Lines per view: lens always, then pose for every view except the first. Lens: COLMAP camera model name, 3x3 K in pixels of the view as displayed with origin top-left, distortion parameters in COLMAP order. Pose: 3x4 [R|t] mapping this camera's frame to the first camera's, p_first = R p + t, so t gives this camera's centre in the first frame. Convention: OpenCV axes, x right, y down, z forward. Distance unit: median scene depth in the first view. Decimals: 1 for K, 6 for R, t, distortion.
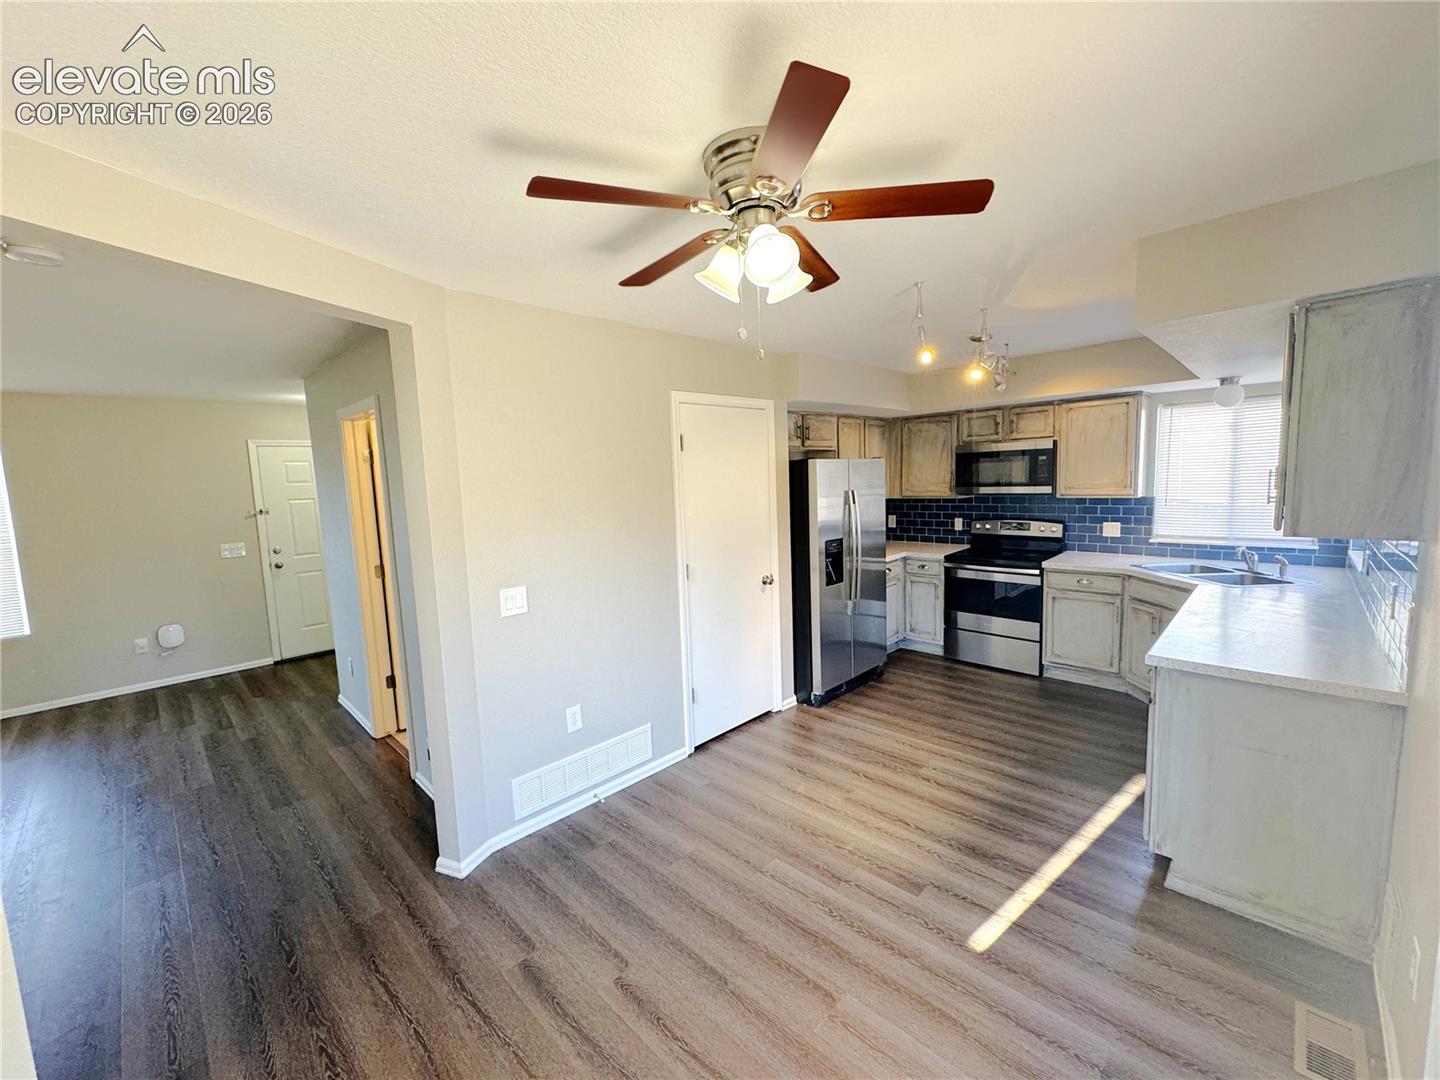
lens RADIAL K [[577.6, 0, 721.0], [0, 577.6, 538.3], [0, 0, 1]] dist [-0.000226, -0.000022]
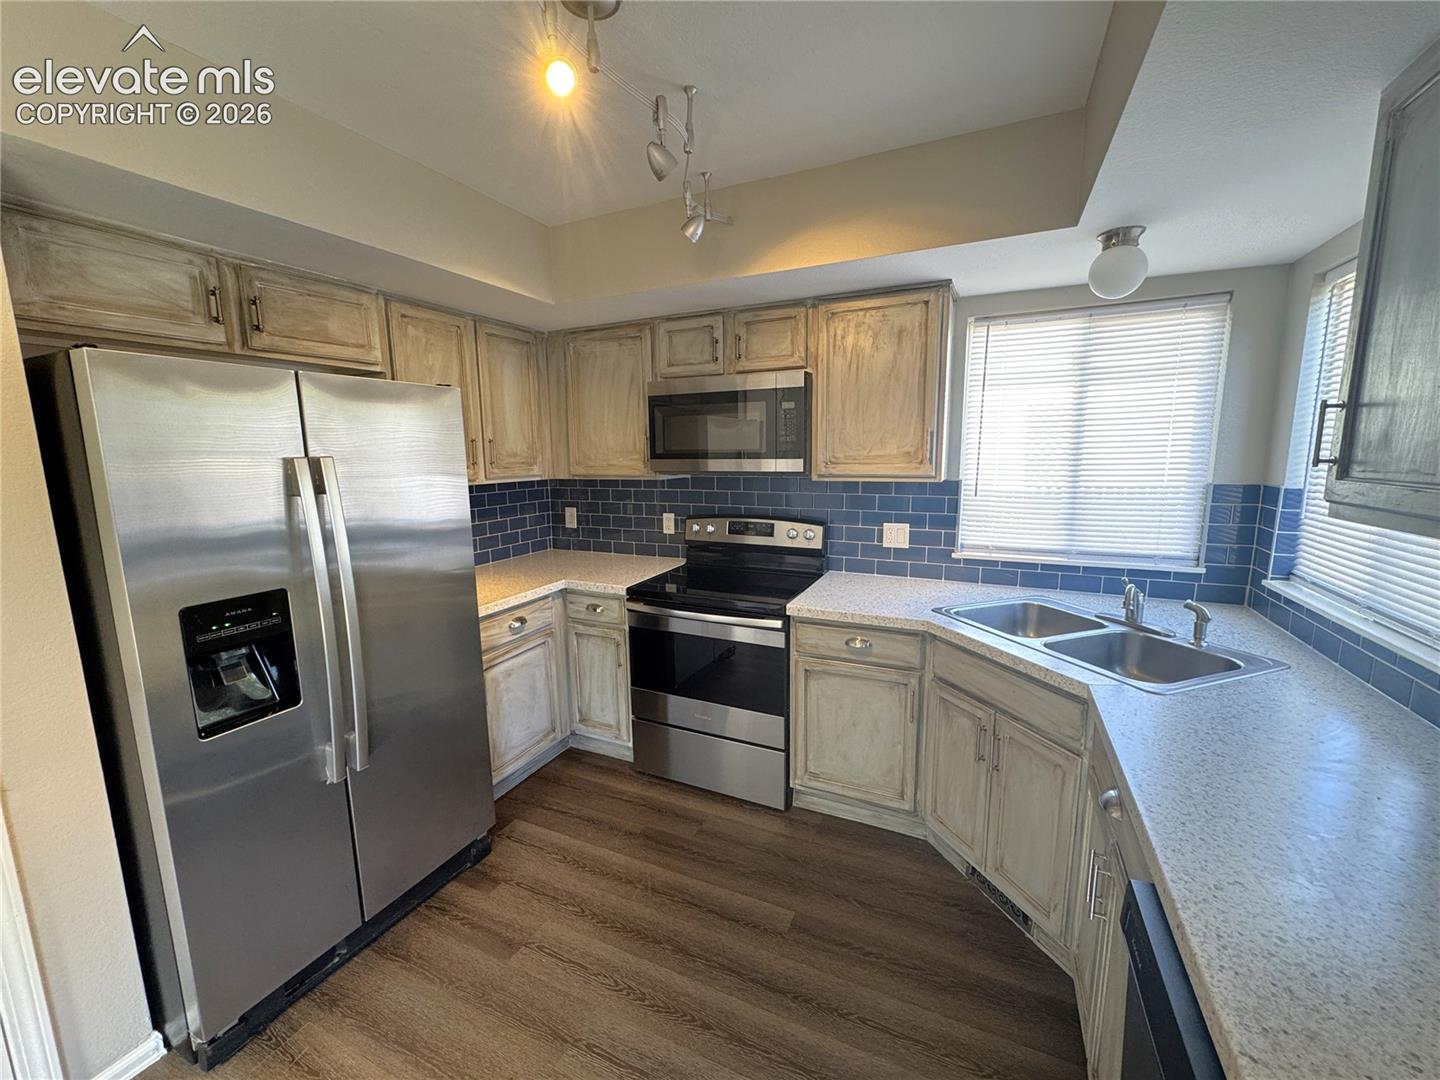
lens RADIAL K [[577.6, 0, 719.9], [0, 577.6, 540.5], [0, 0, 1]] dist [-0.000226, -0.000022]
pose [[0.942441, -0.028828, 0.333129, 0.314148], [0.014433, 0.998855, 0.045606, -0.039446], [-0.334062, -0.038173, 0.941778, 0.510180]]
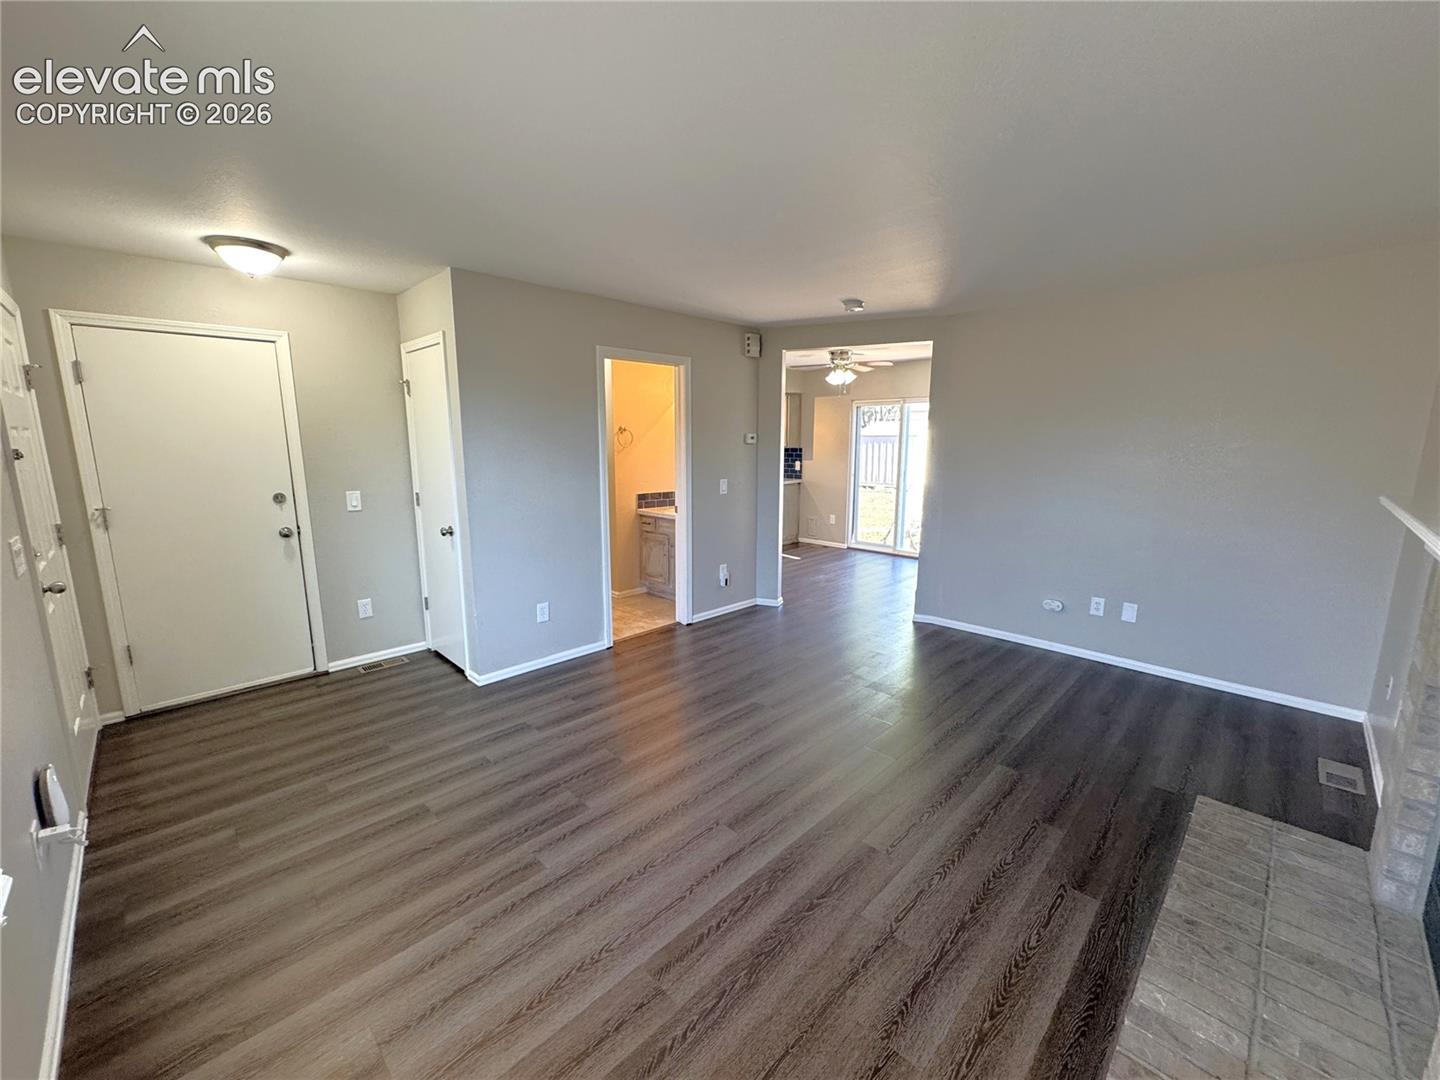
lens RADIAL K [[577.6, 0, 720.0], [0, 577.6, 537.6], [0, 0, 1]] dist [-0.000226, -0.000022]
pose [[0.011022, -0.137061, 0.990501, -1.387516], [0.105678, 0.985174, 0.135148, 0.007294], [-0.994339, 0.103185, 0.025343, 0.610310]]
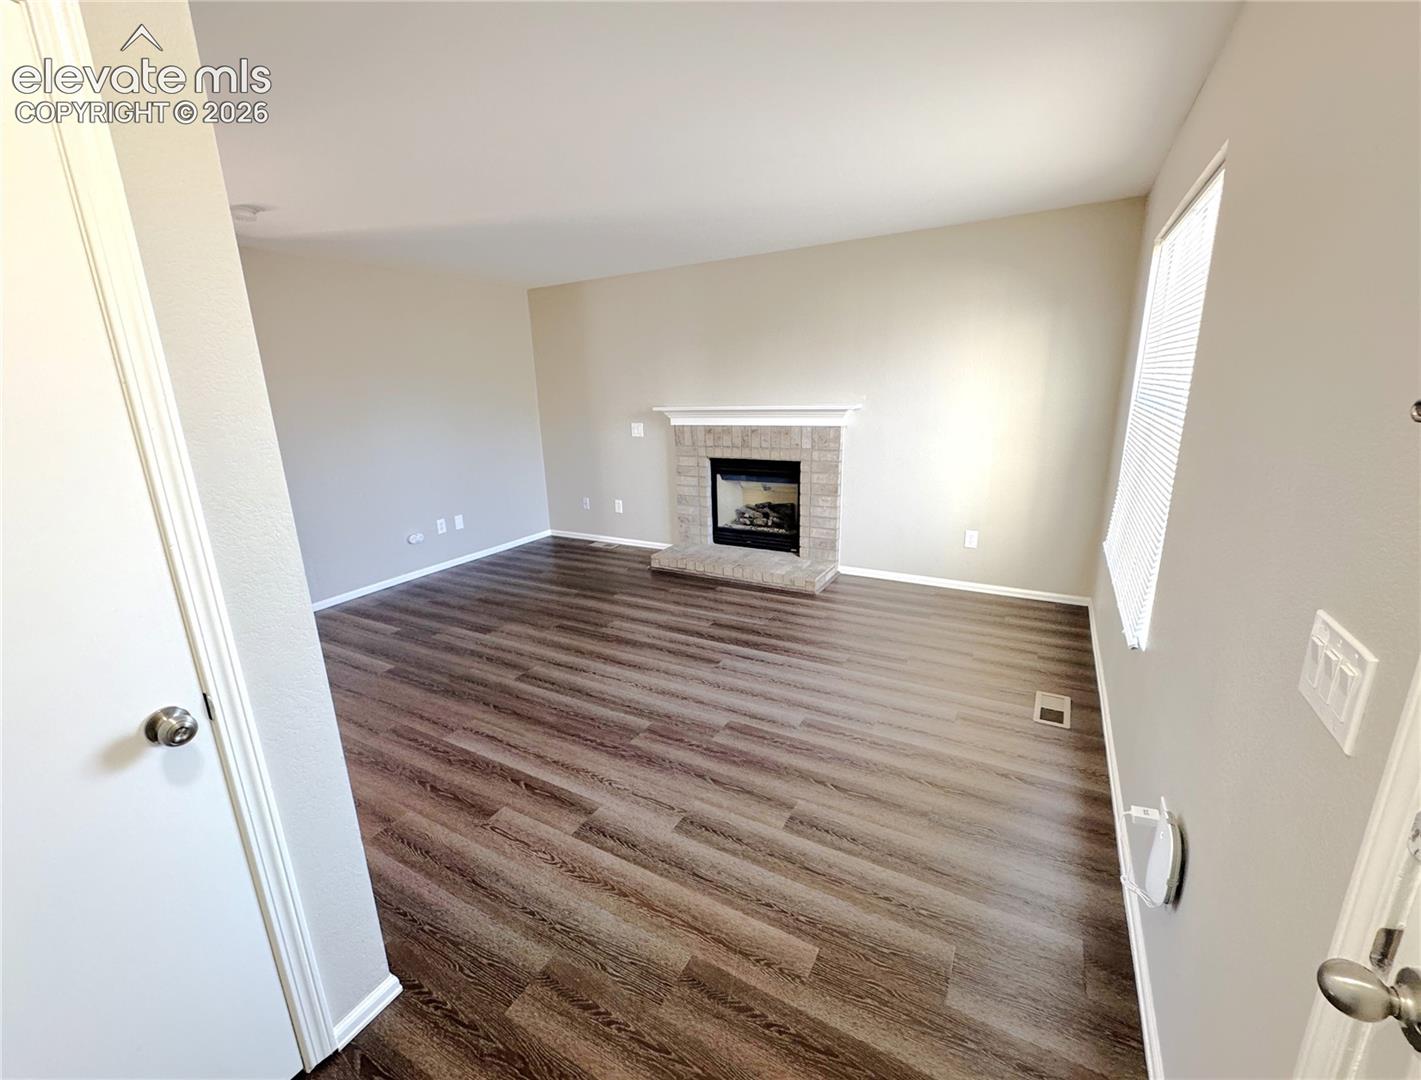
lens RADIAL K [[587.1, 0, 707.6], [0, 587.1, 538.4], [0, 0, 1]] dist [0.000114, -0.000004]
pose [[-0.965228, 0.124673, -0.229766, -0.769141], [0.035232, 0.932968, 0.358231, -0.076358], [0.259026, 0.337679, -0.904919, 1.233443]]
